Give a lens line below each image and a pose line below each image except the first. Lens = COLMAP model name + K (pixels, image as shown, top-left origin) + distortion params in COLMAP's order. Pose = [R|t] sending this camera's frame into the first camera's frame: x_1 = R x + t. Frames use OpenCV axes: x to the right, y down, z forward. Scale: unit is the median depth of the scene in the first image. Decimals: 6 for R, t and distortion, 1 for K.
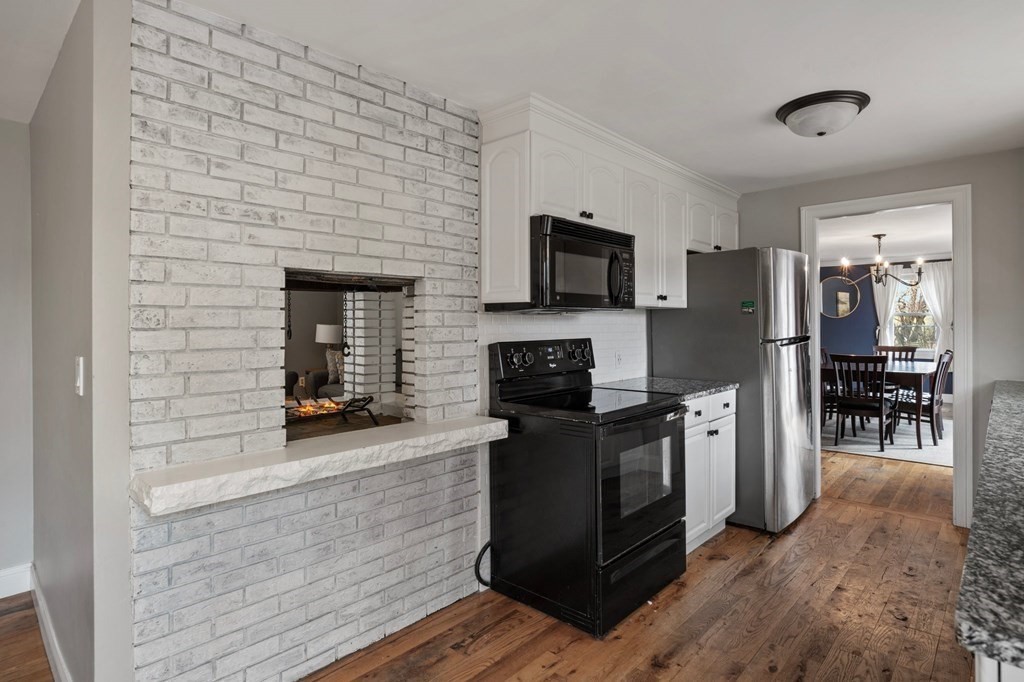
lens RADIAL K [[541.2, 0, 515.4], [0, 541.2, 332.2], [0, 0, 1]] dist [-0.019127, 0.012412]
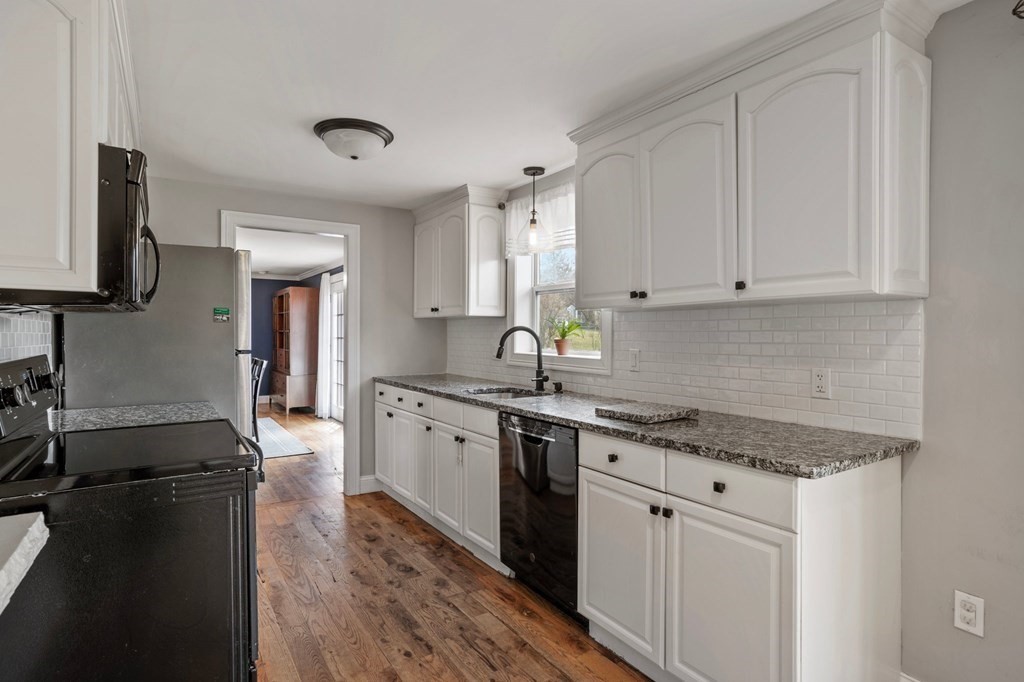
lens RADIAL K [[541.2, 0, 518.9], [0, 541.2, 342.0], [0, 0, 1]] dist [-0.019127, 0.012412]
pose [[0.220847, -0.003681, 0.975301, -0.407711], [-0.001821, 0.999990, 0.004187, -0.007142], [-0.975307, -0.002701, 0.220838, 0.416565]]
